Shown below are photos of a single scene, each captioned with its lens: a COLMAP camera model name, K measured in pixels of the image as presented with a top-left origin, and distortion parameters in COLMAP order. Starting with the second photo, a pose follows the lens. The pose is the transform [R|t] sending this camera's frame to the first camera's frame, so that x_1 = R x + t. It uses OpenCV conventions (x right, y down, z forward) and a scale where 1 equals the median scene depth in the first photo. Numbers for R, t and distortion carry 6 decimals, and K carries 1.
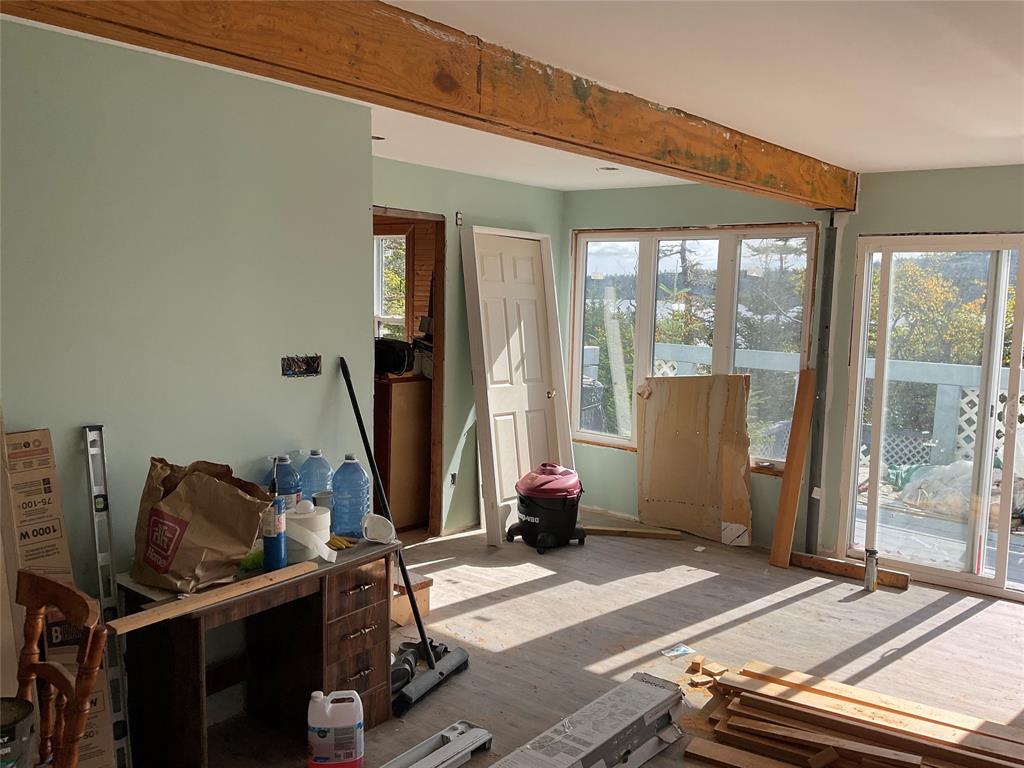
lens RADIAL K [[844.5, 0, 512.0], [0, 844.5, 384.0], [0, 0, 1]] dist [0.001567, -0.003768]
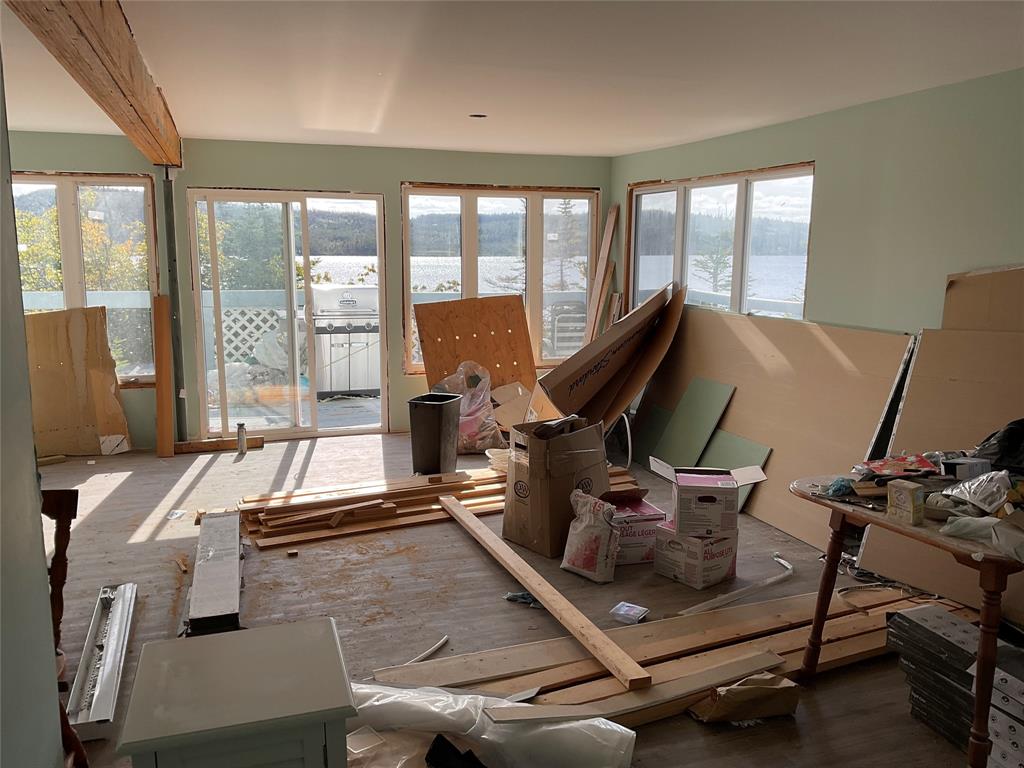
lens RADIAL K [[844.5, 0, 512.0], [0, 844.5, 384.0], [0, 0, 1]] dist [0.001567, -0.003768]
pose [[0.519880, -0.151216, 0.840749, -0.458757], [0.105548, 0.988037, 0.112441, 0.026438], [-0.847694, 0.030284, 0.529621, -0.084361]]
